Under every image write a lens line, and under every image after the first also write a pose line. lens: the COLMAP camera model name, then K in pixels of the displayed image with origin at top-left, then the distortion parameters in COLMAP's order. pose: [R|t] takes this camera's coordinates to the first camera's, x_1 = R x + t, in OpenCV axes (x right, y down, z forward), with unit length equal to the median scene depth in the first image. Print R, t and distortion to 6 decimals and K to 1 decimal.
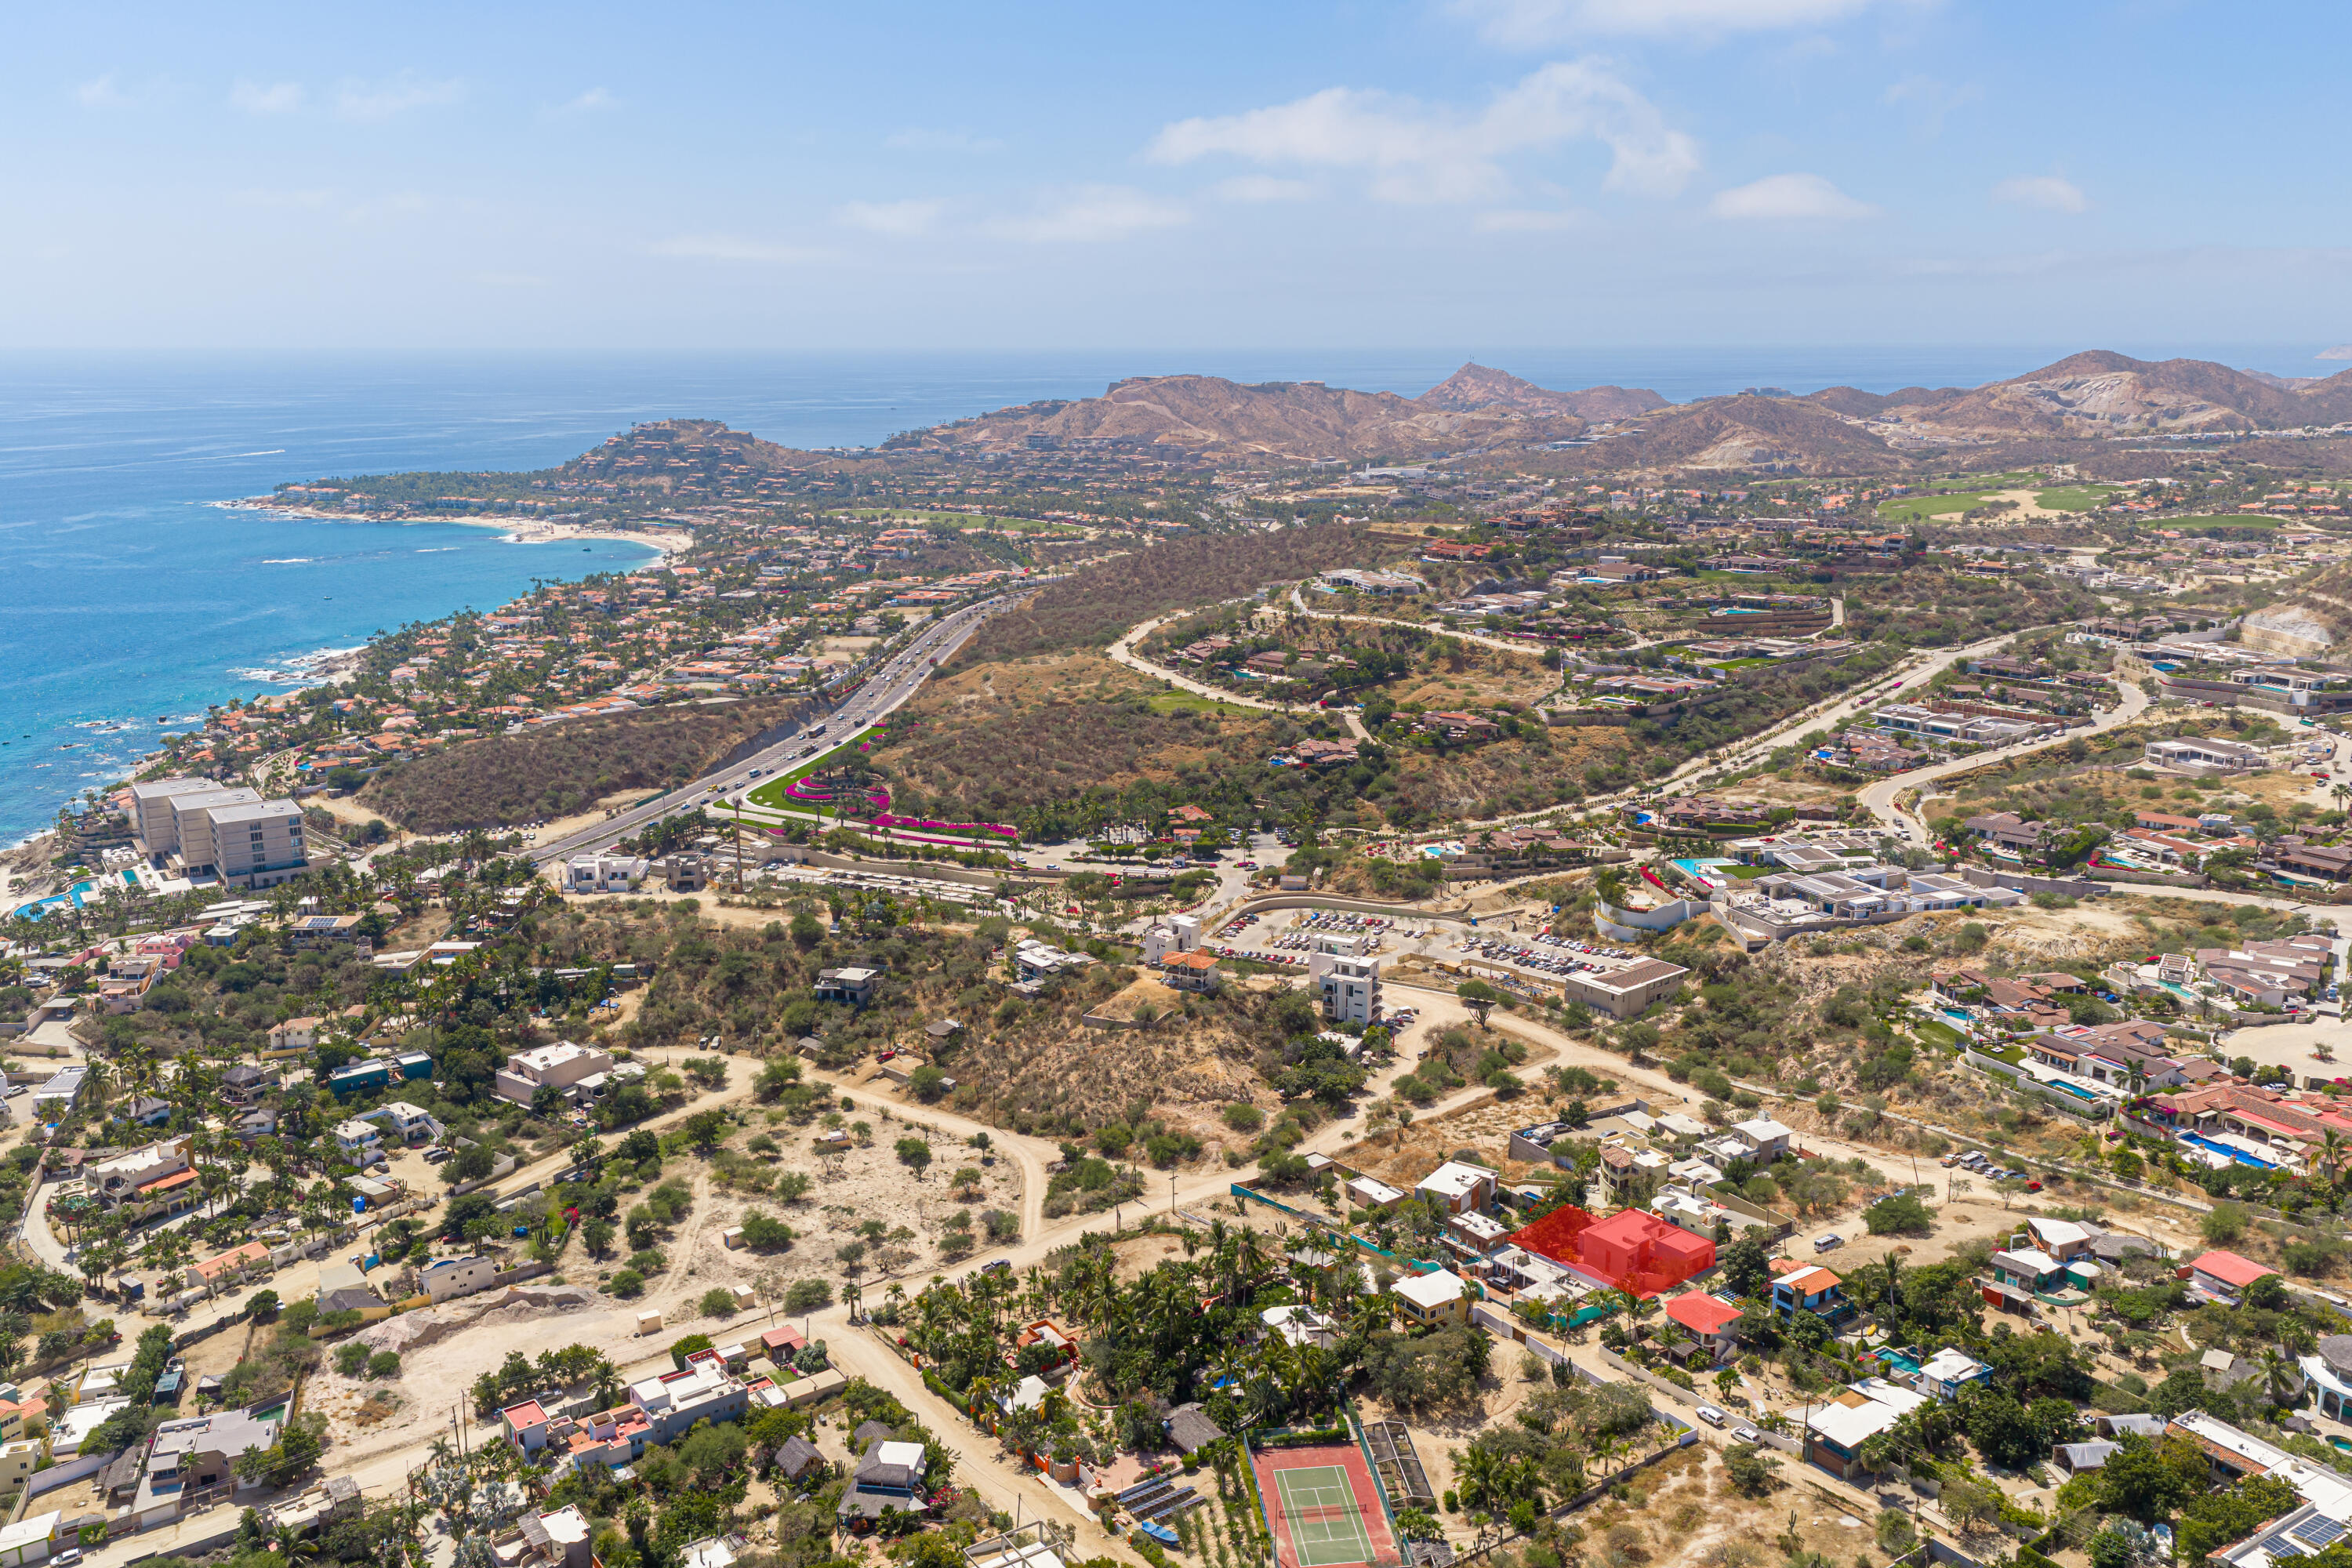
lens RADIAL K [[1951.1, 0, 1187.4], [0, 1951.1, 630.6], [0, 0, 1]] dist [0.059904, -0.068068]
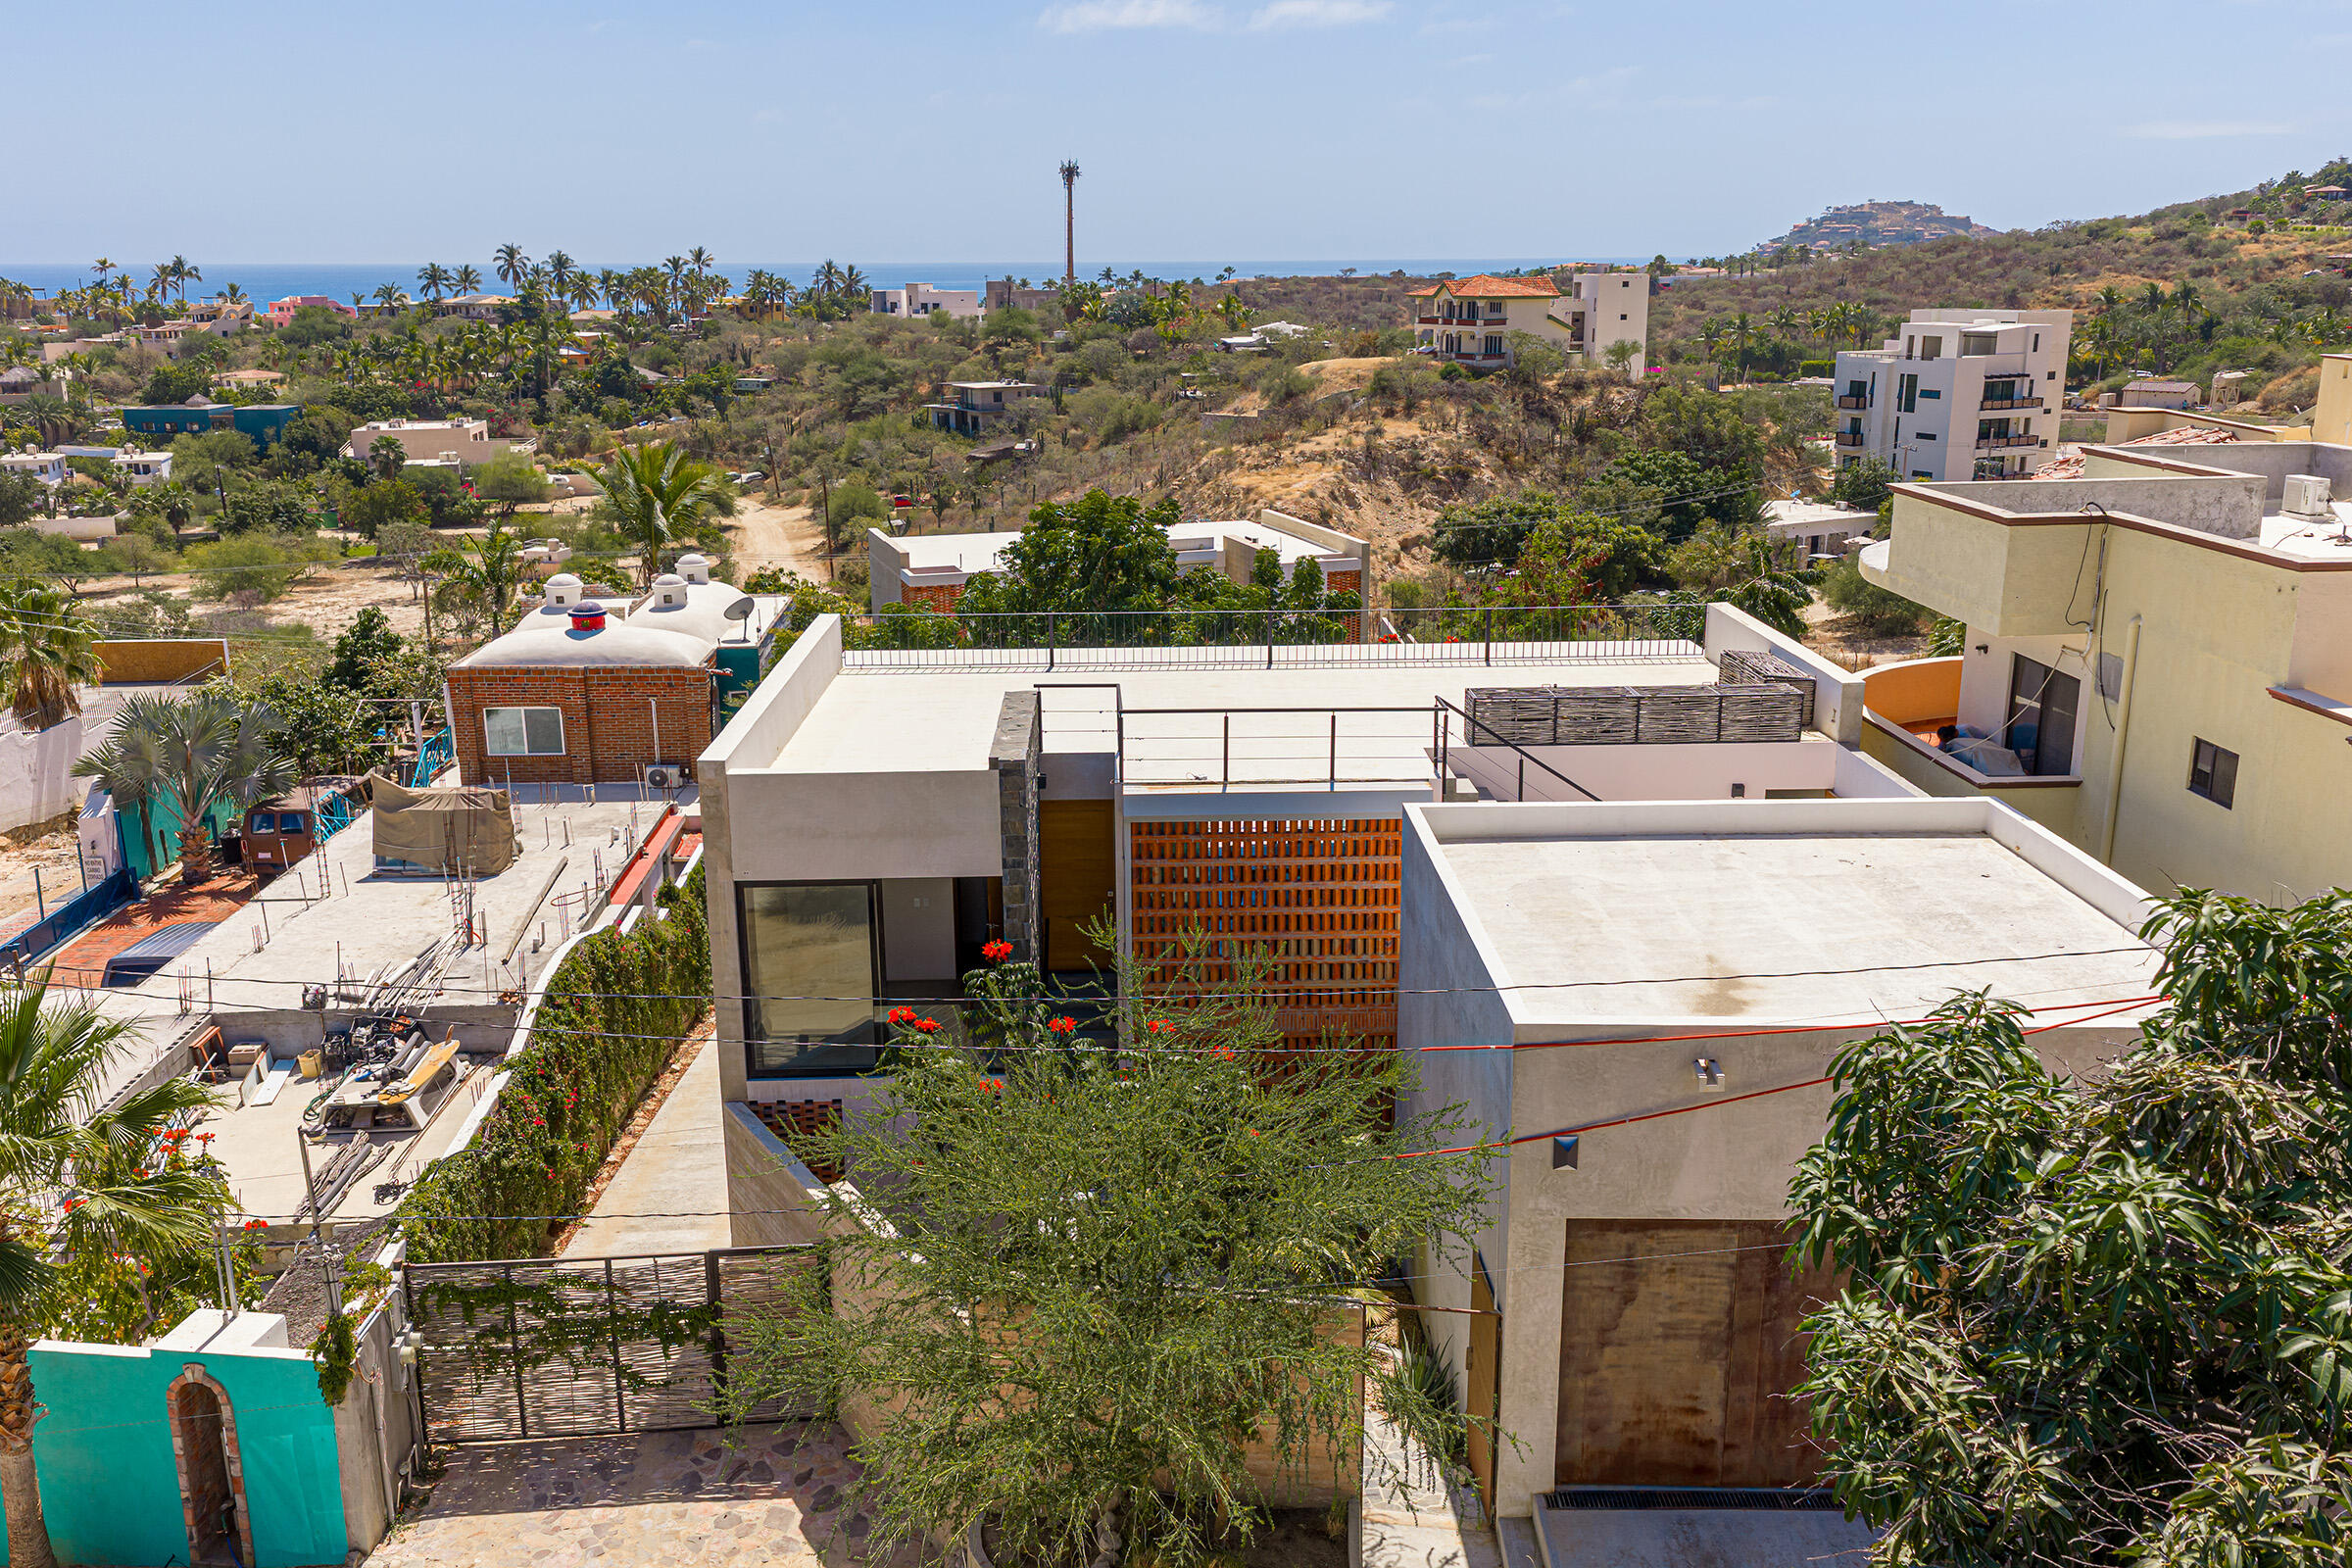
lens RADIAL K [[1932.8, 0, 1171.7], [0, 1932.8, 753.7], [0, 0, 1]] dist [0.035986, -0.015583]
pose [[0.788721, 0.147341, -0.596833, 0.124505], [-0.082873, 0.987474, 0.134262, 0.138635], [0.609140, -0.056434, 0.791052, 0.437849]]
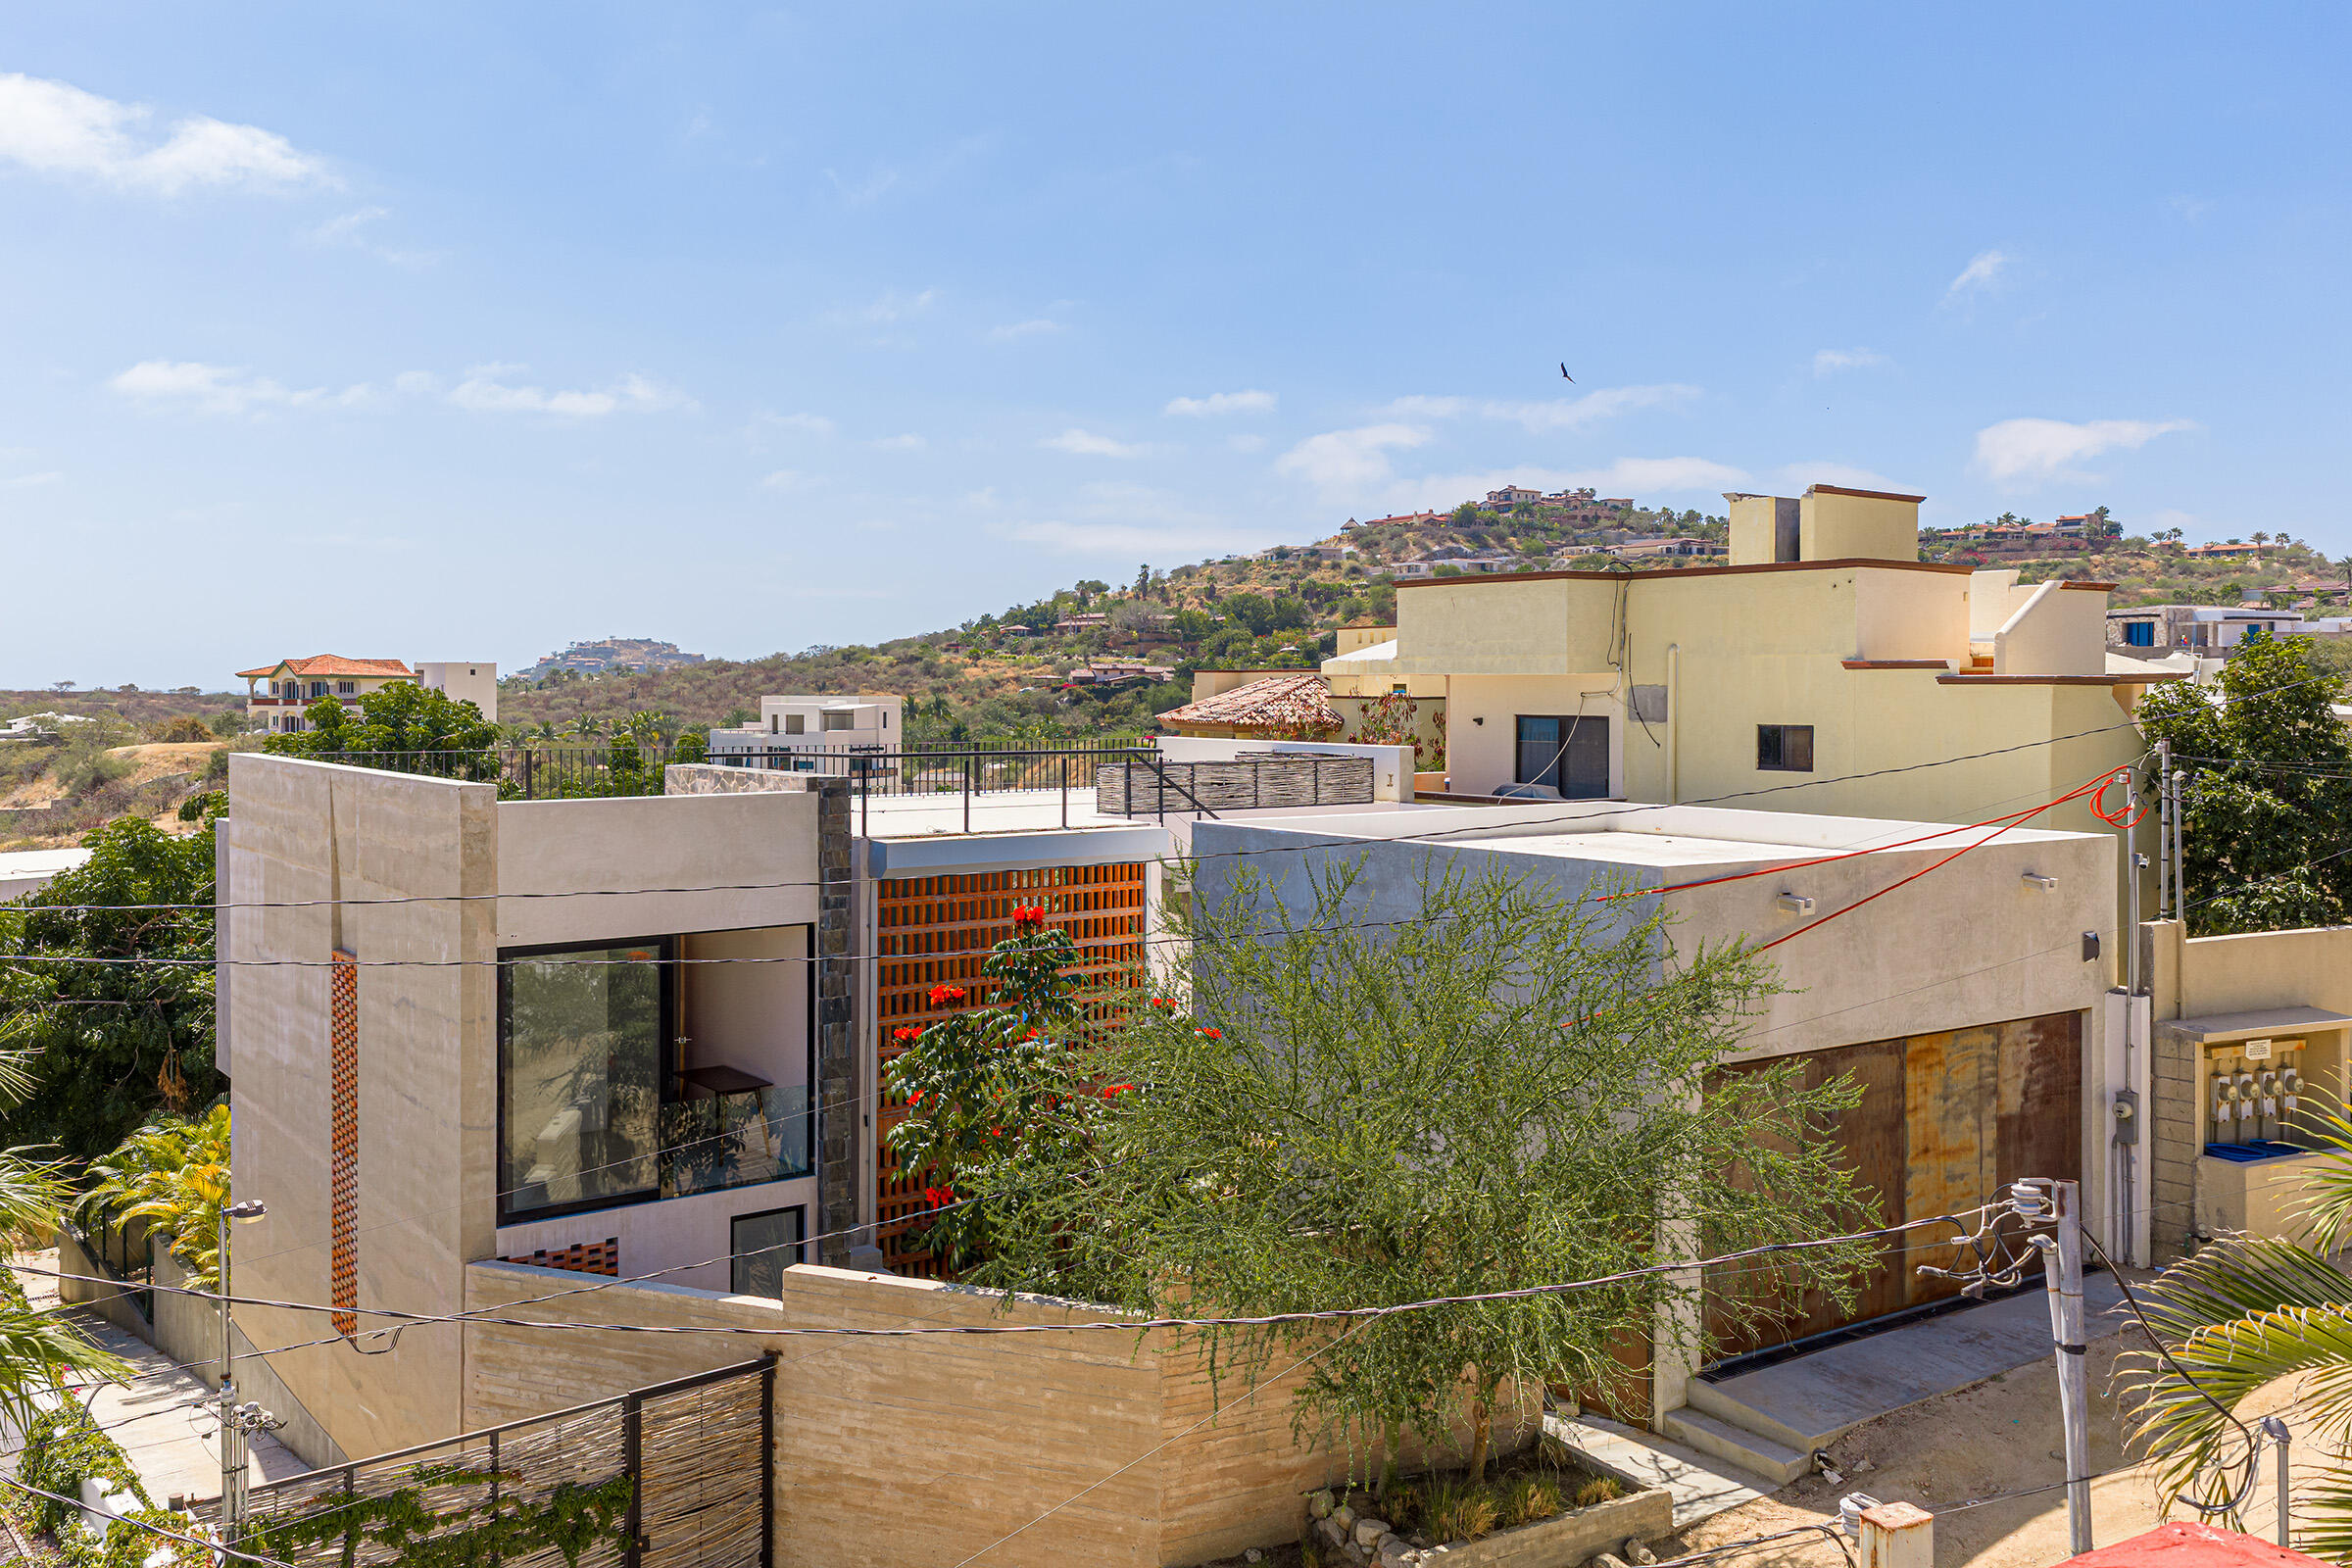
lens RADIAL K [[1942.9, 0, 1179.8], [0, 1942.9, 778.0], [0, 0, 1]] dist [0.066632, -0.059861]
pose [[0.999110, 0.004252, -0.041971, 0.110621], [-0.008442, 0.994934, -0.100171, 0.145398], [0.041333, 0.100436, 0.994085, 0.434576]]
